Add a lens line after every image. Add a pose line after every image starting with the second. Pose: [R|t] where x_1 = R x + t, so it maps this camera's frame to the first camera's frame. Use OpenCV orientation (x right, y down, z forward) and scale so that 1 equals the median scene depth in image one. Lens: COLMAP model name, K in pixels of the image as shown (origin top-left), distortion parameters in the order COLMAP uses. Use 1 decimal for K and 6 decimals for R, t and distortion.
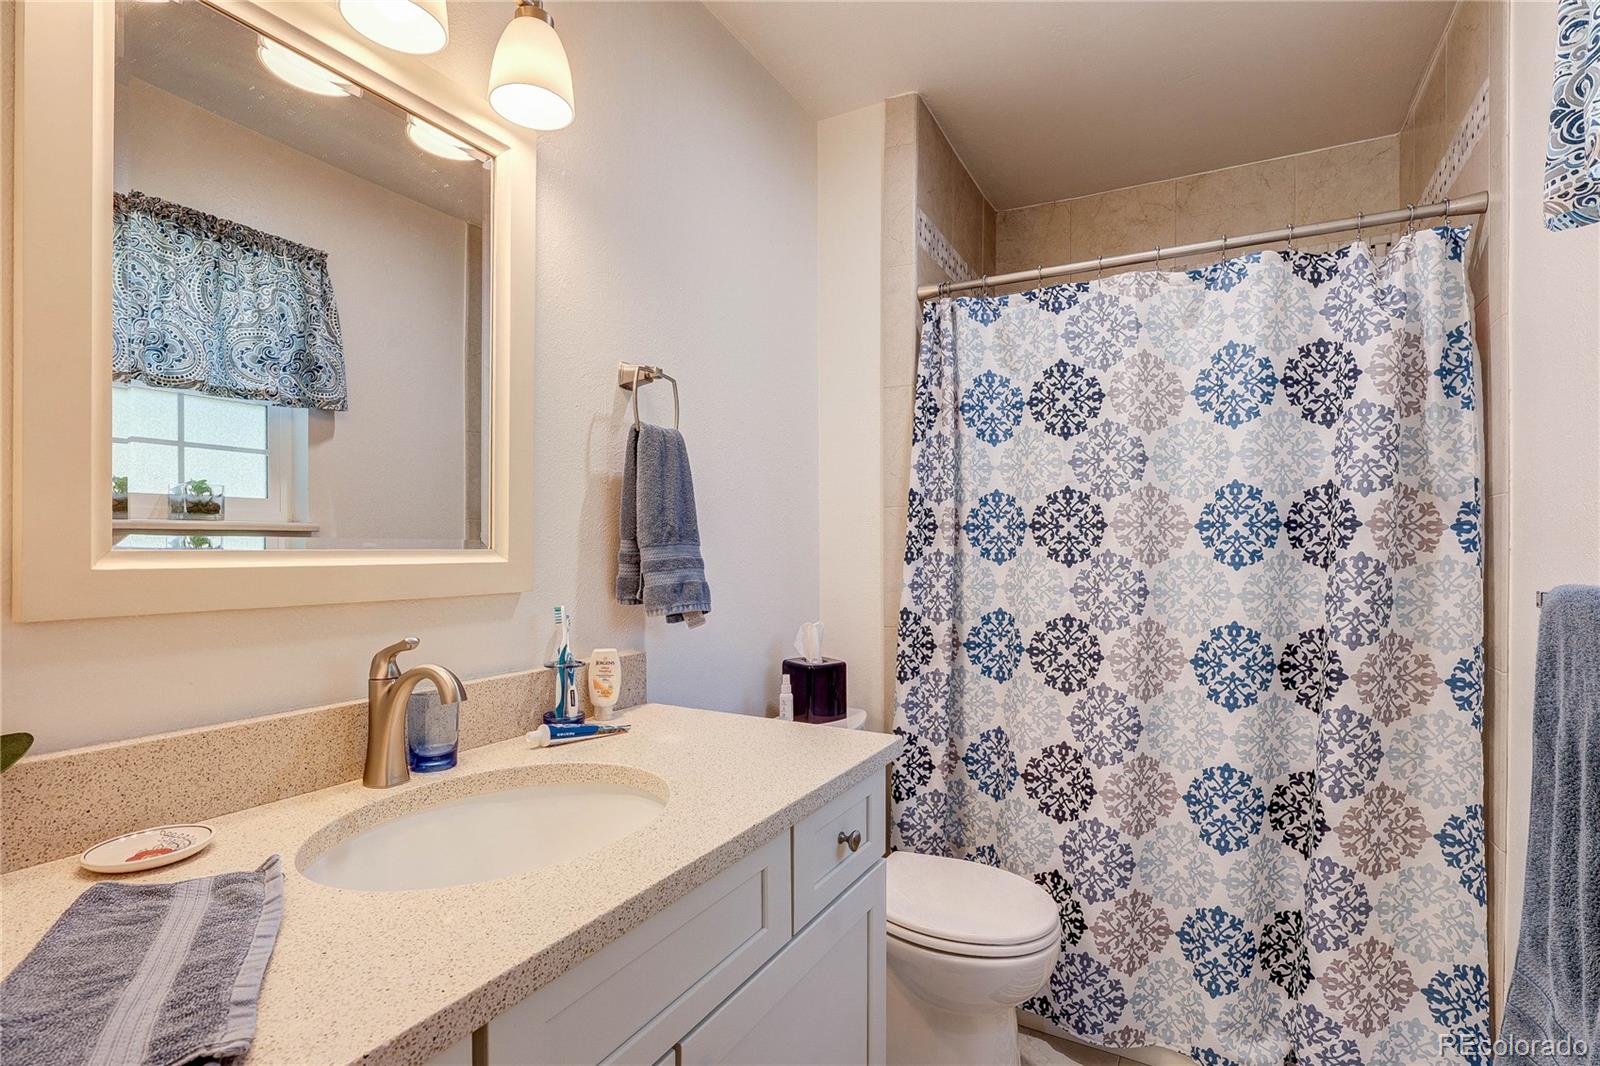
lens RADIAL K [[751.3, 0, 799.8], [0, 751.3, 542.1], [0, 0, 1]] dist [-0.002317, -0.000221]
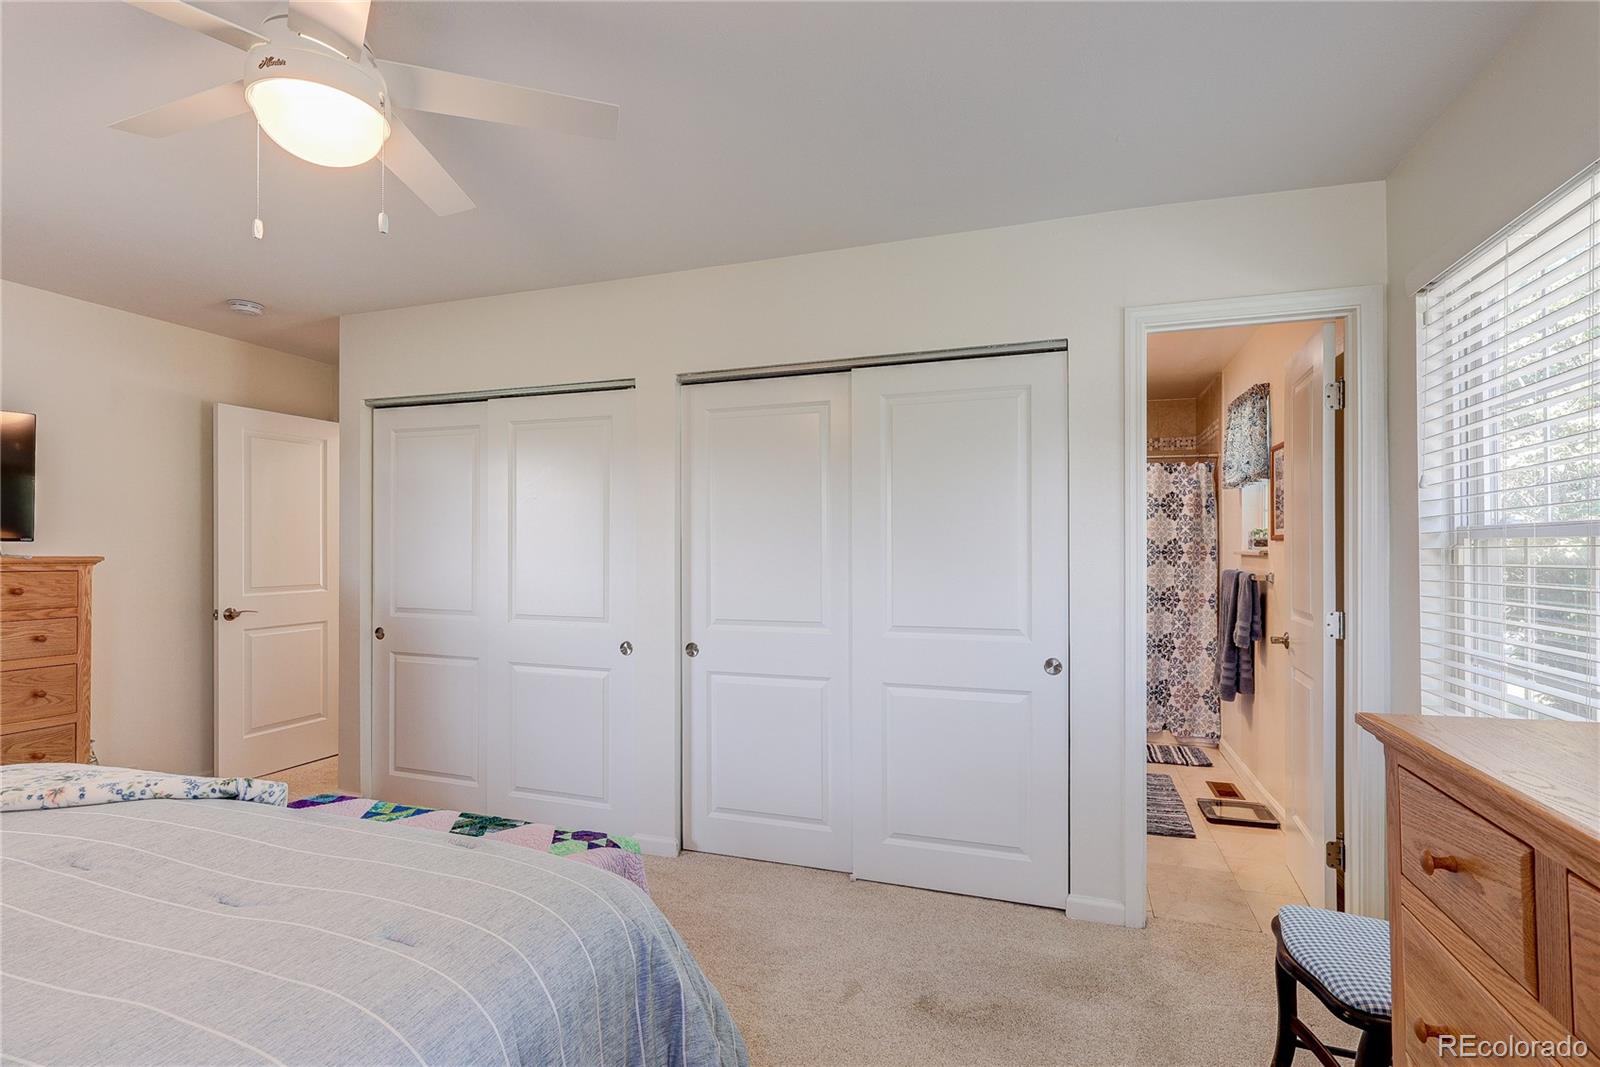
lens RADIAL K [[751.3, 0, 799.8], [0, 751.3, 542.6], [0, 0, 1]] dist [-0.002317, -0.000221]
pose [[0.984007, -0.002685, 0.178112, -1.440850], [0.002723, 0.999996, 0.000028, -0.071395], [-0.178111, 0.000458, 0.984010, -1.865371]]
